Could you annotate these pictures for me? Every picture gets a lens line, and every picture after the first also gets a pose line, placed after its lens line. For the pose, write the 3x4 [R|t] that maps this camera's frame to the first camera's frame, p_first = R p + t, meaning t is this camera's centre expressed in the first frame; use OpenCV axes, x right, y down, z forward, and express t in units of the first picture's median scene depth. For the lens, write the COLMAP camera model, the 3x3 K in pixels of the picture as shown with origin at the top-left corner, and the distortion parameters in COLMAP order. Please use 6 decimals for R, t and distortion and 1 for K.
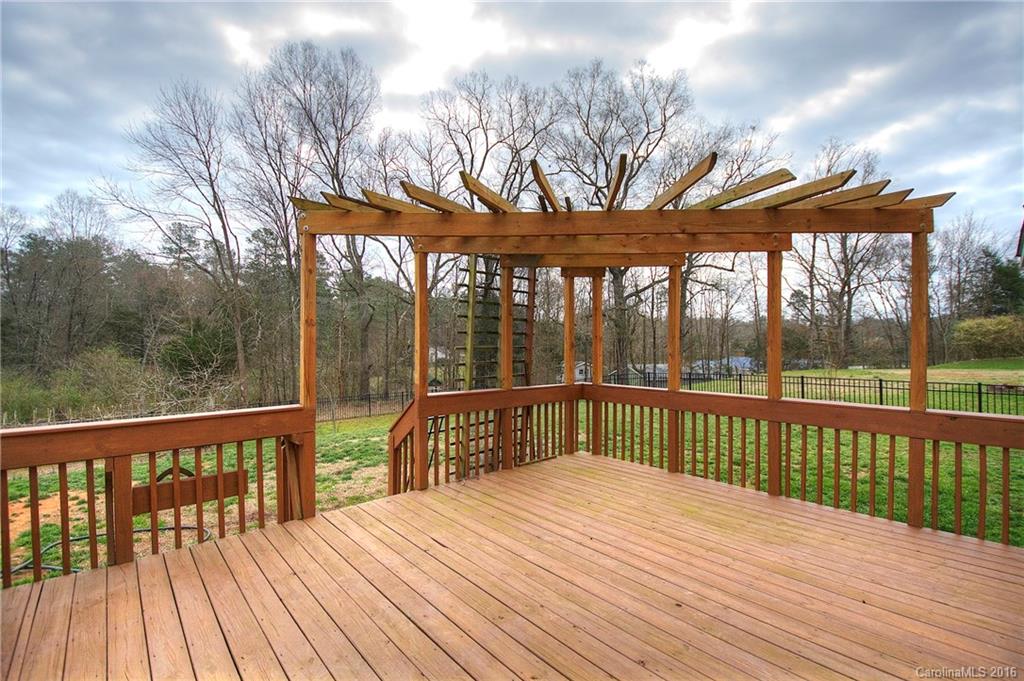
lens RADIAL K [[450.6, 0, 516.8], [0, 450.6, 343.9], [0, 0, 1]] dist [-0.001539, -0.000462]
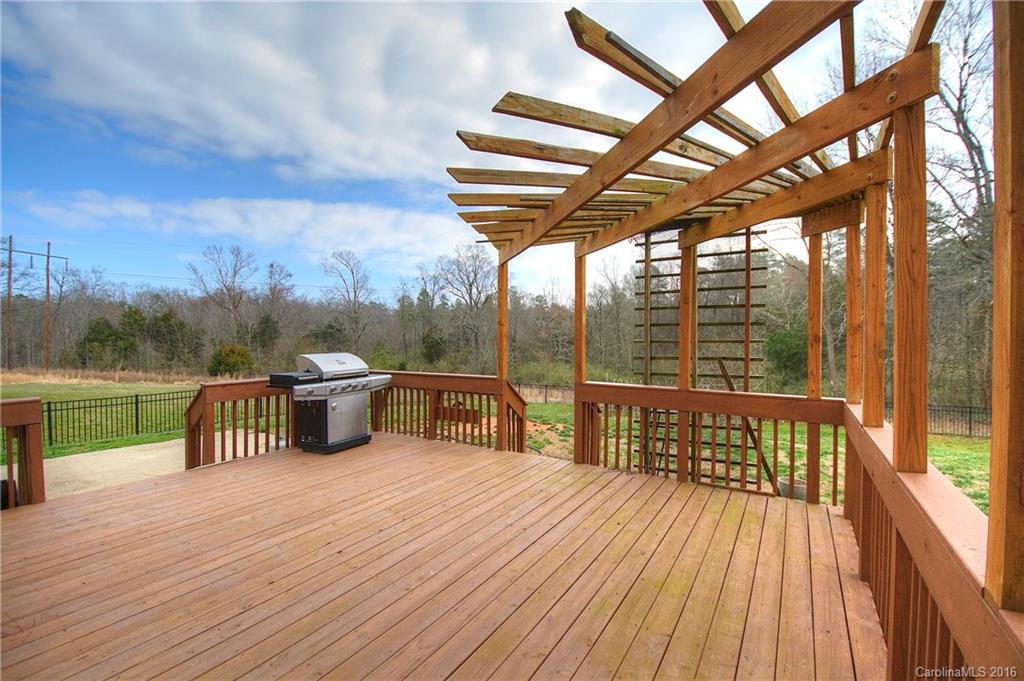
lens RADIAL K [[450.6, 0, 516.8], [0, 450.6, 343.9], [0, 0, 1]] dist [-0.001539, -0.000462]
pose [[0.268237, 0.012958, -0.963266, 1.070283], [-0.005976, 0.999913, 0.011787, 0.006436], [0.963334, 0.002594, 0.268291, 0.677097]]
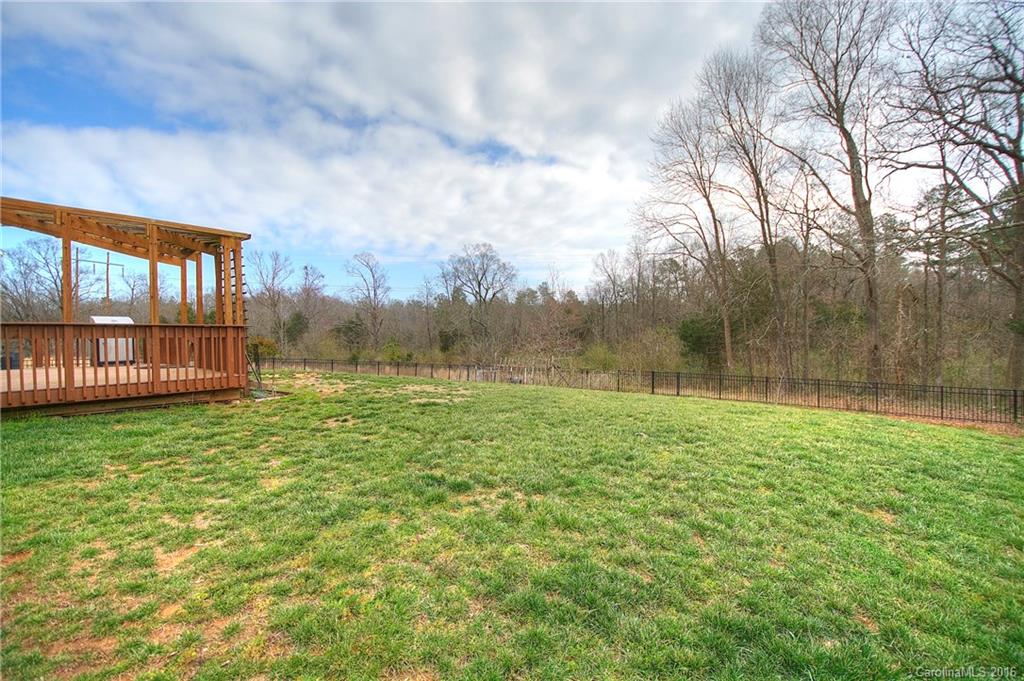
lens RADIAL K [[450.6, 0, 516.8], [0, 450.6, 343.9], [0, 0, 1]] dist [-0.001539, -0.000462]
pose [[0.153555, 0.018065, -0.987975, 1.189908], [-0.000423, 0.999834, 0.018217, 0.020675], [0.988140, -0.002380, 0.153537, 0.830907]]
